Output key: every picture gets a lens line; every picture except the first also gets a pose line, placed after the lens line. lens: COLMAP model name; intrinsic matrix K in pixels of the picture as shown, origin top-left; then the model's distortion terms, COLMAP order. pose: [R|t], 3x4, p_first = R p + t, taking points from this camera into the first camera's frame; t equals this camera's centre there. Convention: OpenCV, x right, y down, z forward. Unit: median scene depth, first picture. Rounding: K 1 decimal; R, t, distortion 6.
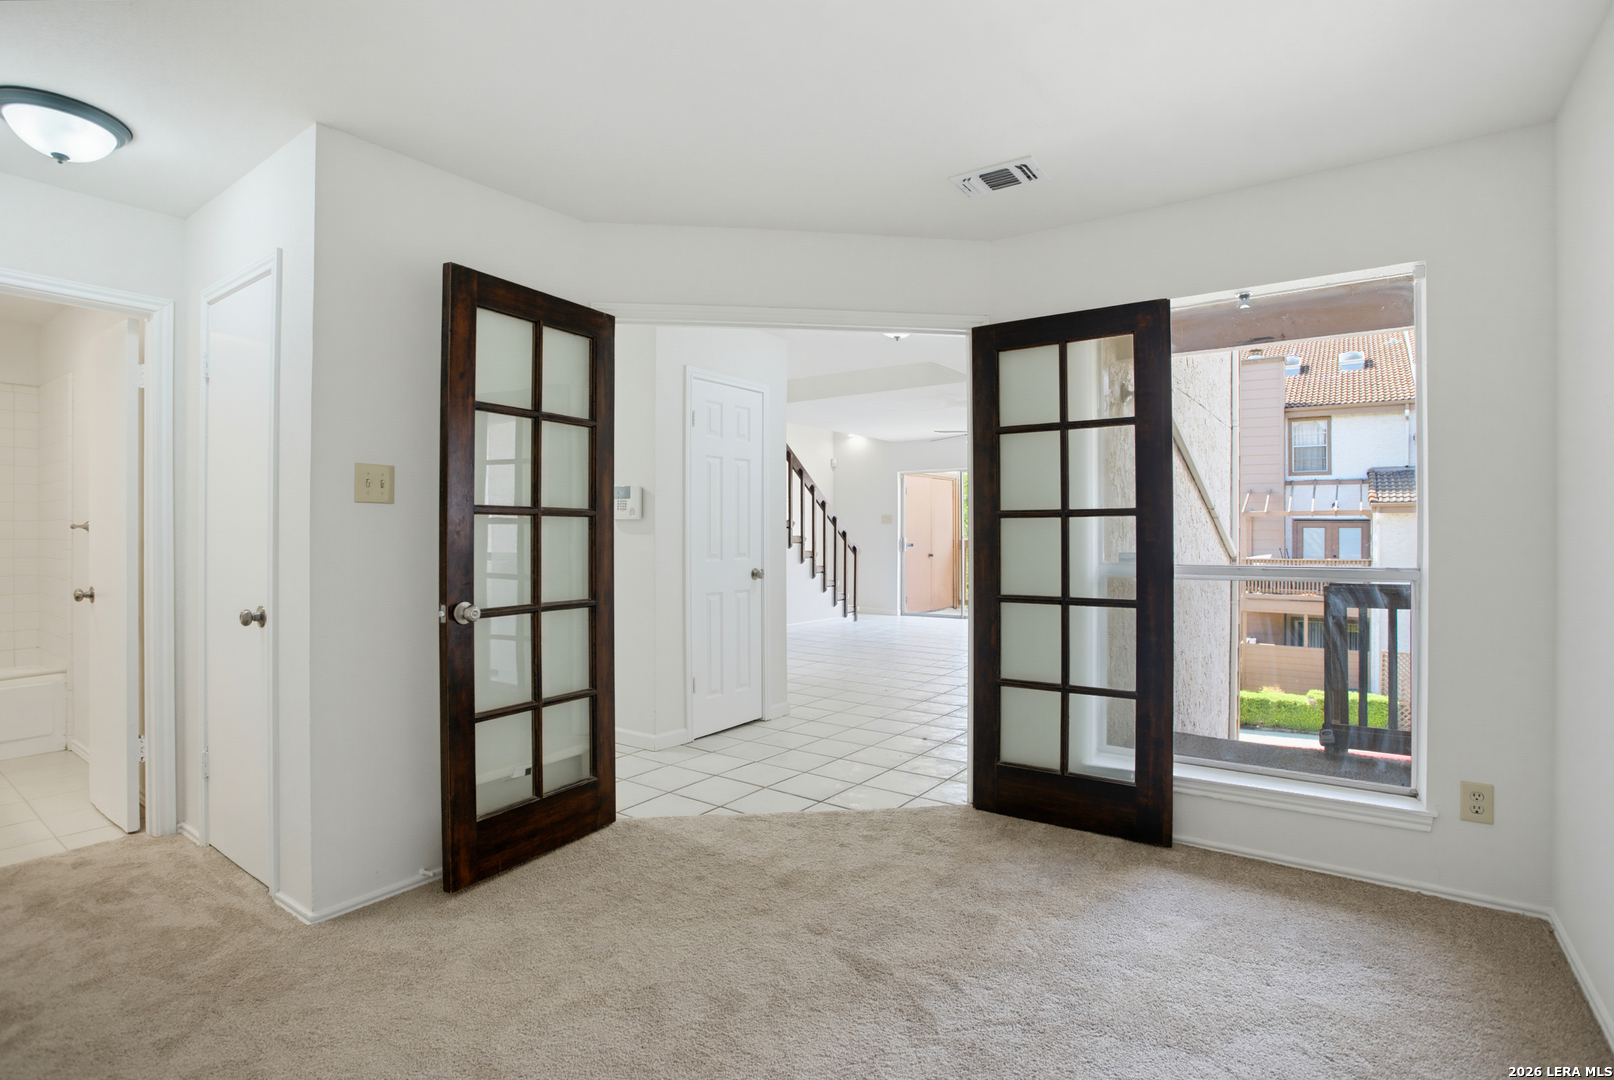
lens RADIAL K [[796.1, 0, 798.1], [0, 796.1, 532.8], [0, 0, 1]] dist [-0.065520, 0.026440]
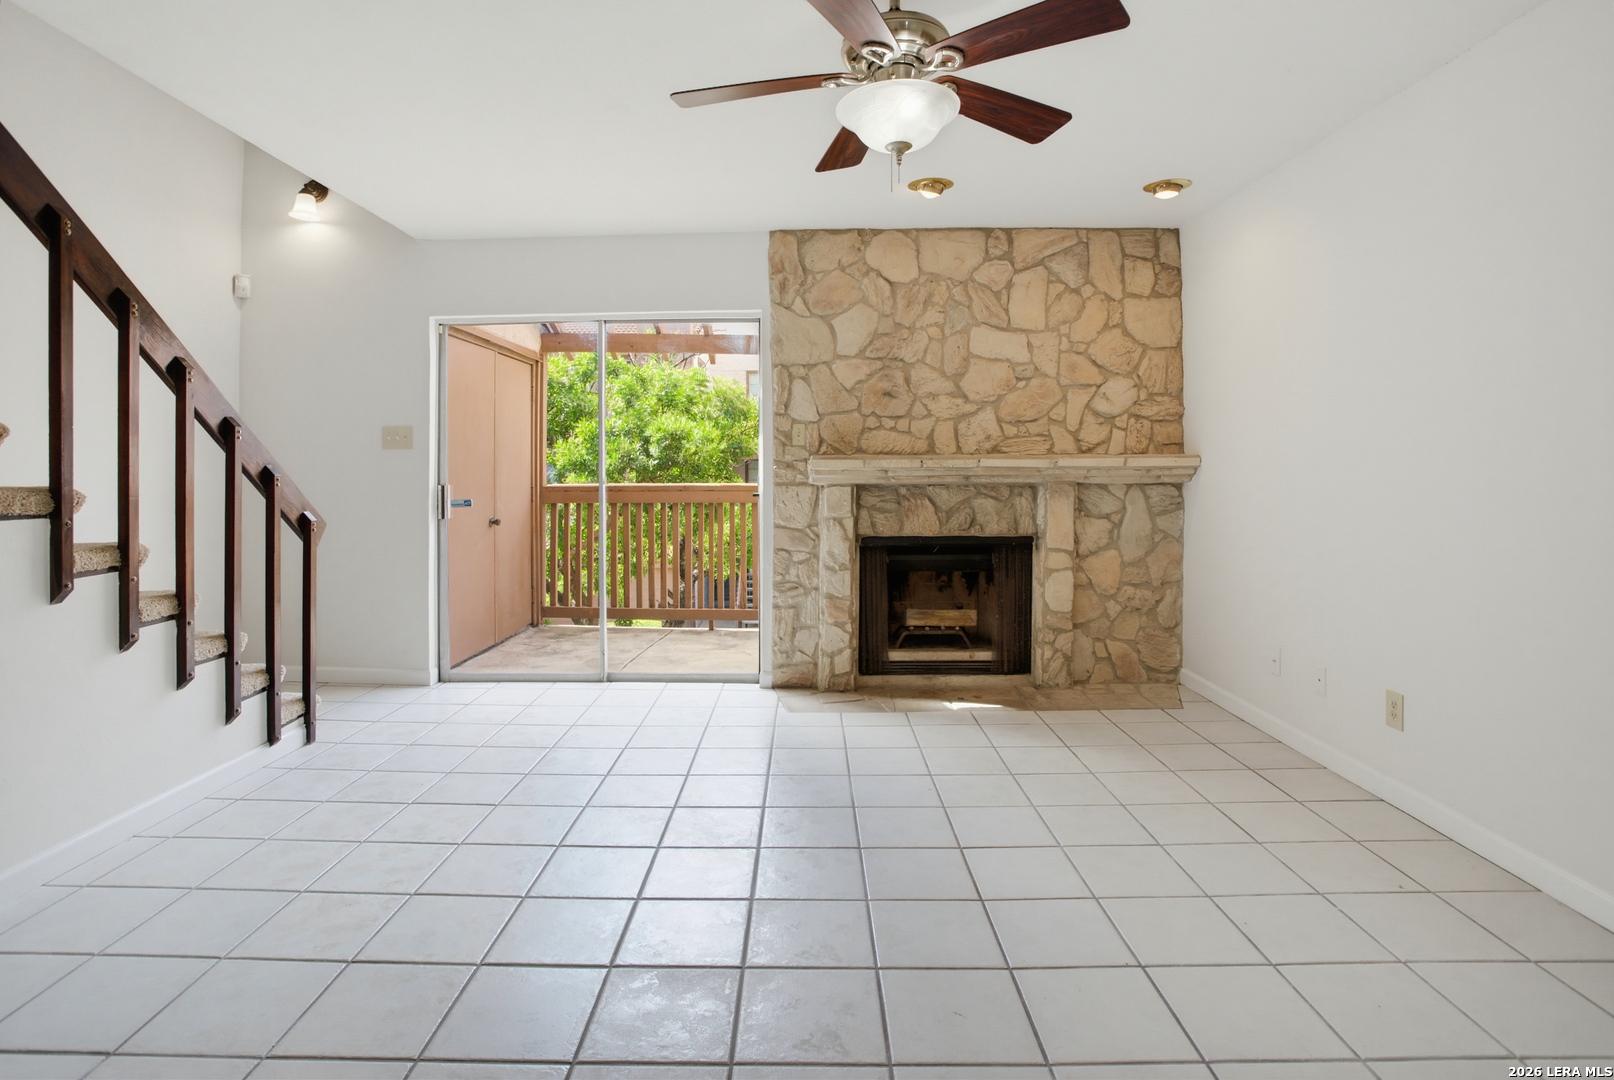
lens RADIAL K [[839.2, 0, 823.1], [0, 839.2, 464.1], [0, 0, 1]] dist [-0.072288, 0.015722]
pose [[0.803441, 0.002745, 0.595379, 0.047483], [0.001132, 0.999981, -0.006138, -0.001118], [-0.595384, 0.005605, 0.803422, 0.673260]]
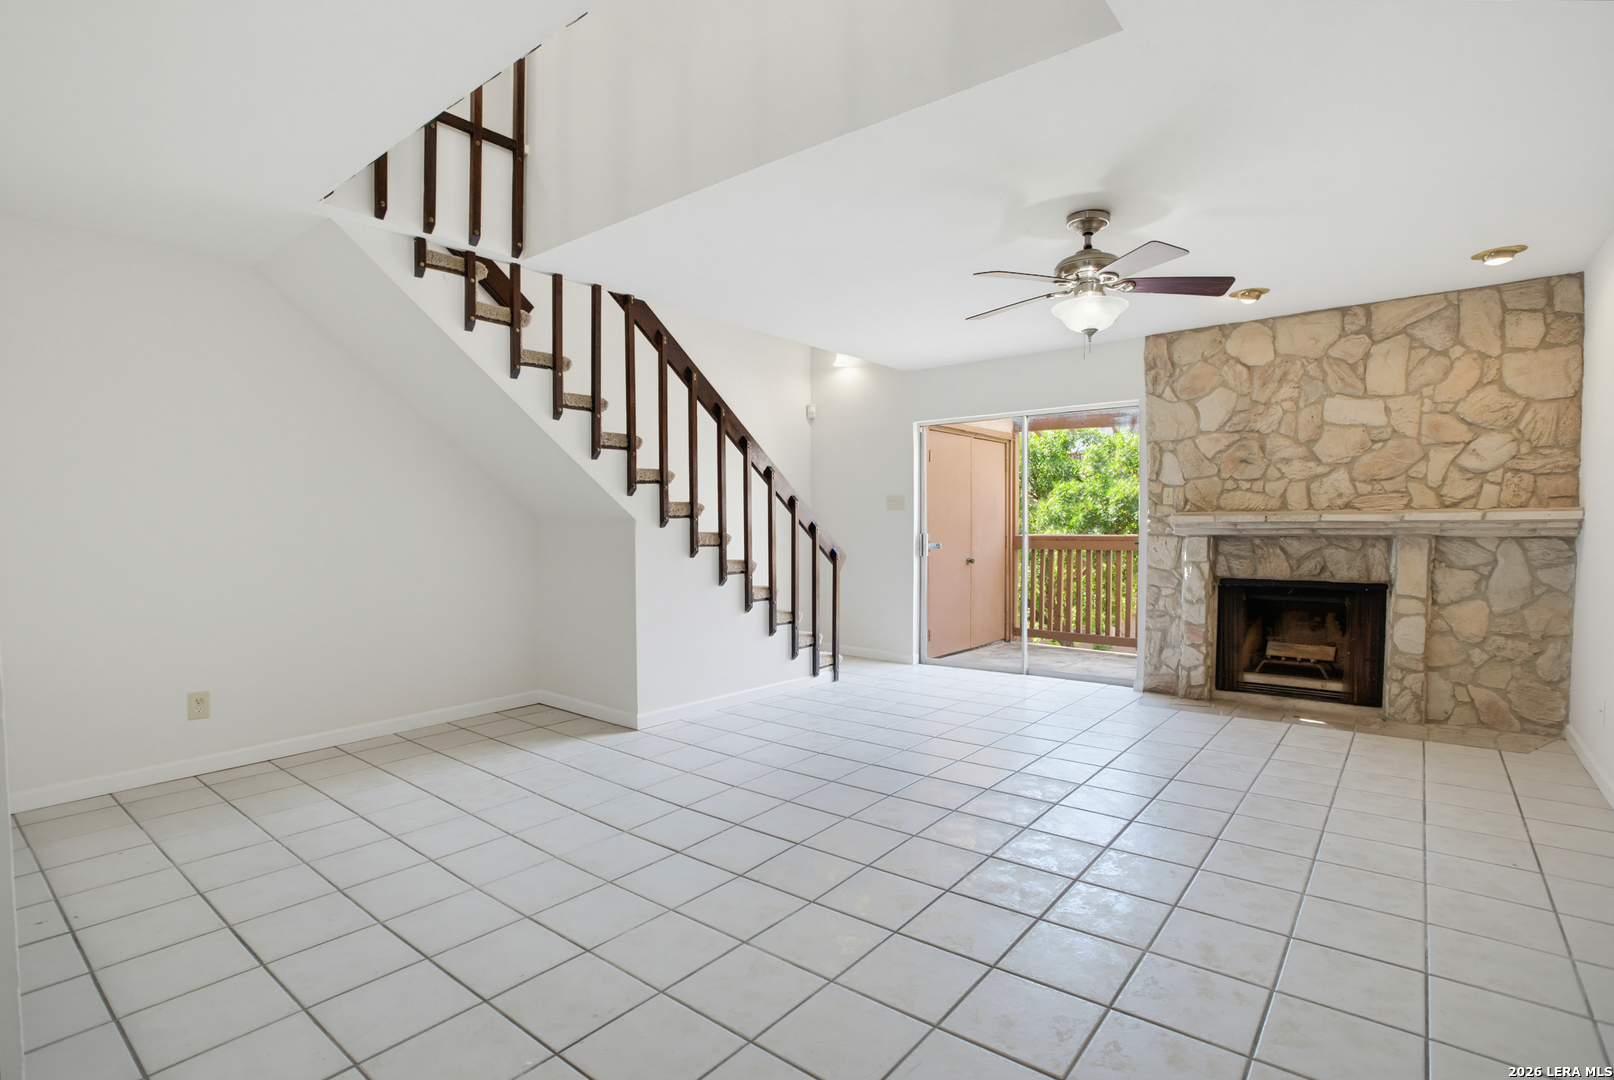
lens RADIAL K [[796.1, 0, 798.2], [0, 796.1, 554.2], [0, 0, 1]] dist [-0.065520, 0.026440]
pose [[0.998920, -0.002390, -0.046402, 0.079905], [0.004157, 0.999269, 0.038004, -0.001261], [0.046278, -0.038155, 0.998200, 0.482810]]
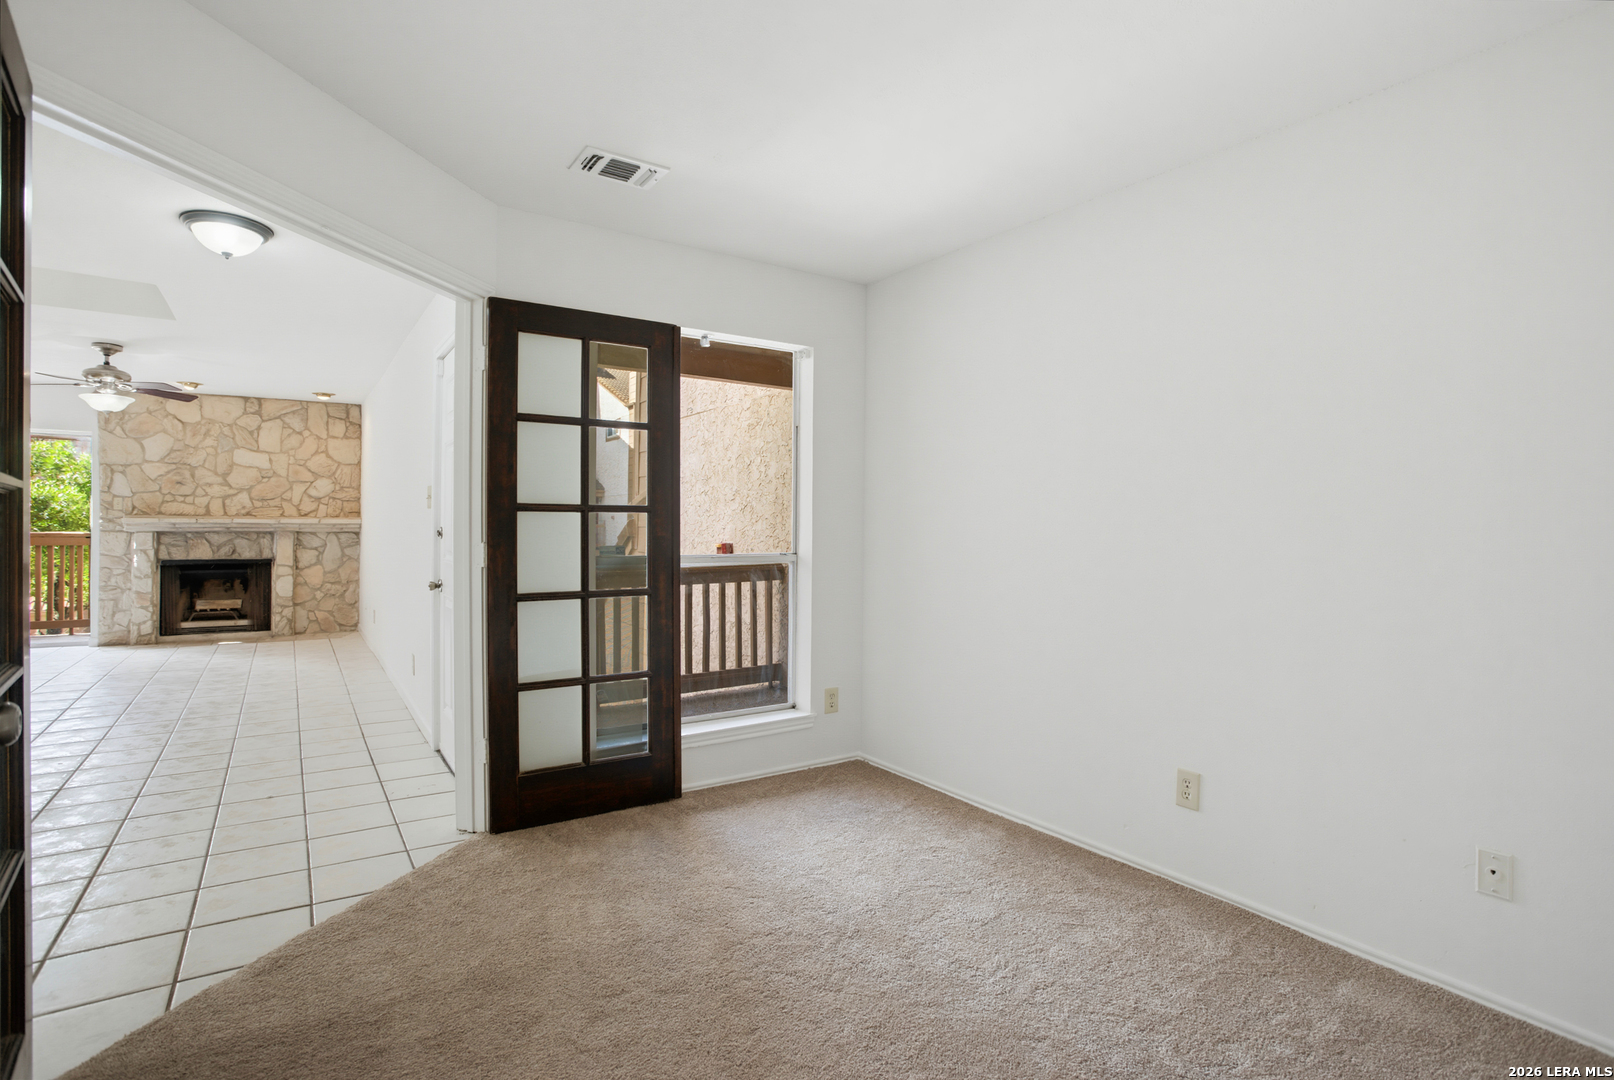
lens RADIAL K [[796.1, 0, 817.7], [0, 796.1, 531.3], [0, 0, 1]] dist [-0.065520, 0.026440]
pose [[0.337173, 0.000310, 0.941443, -0.175828], [-0.007614, 0.999968, 0.002397, 0.000183], [-0.941412, -0.007977, 0.337165, 0.127862]]
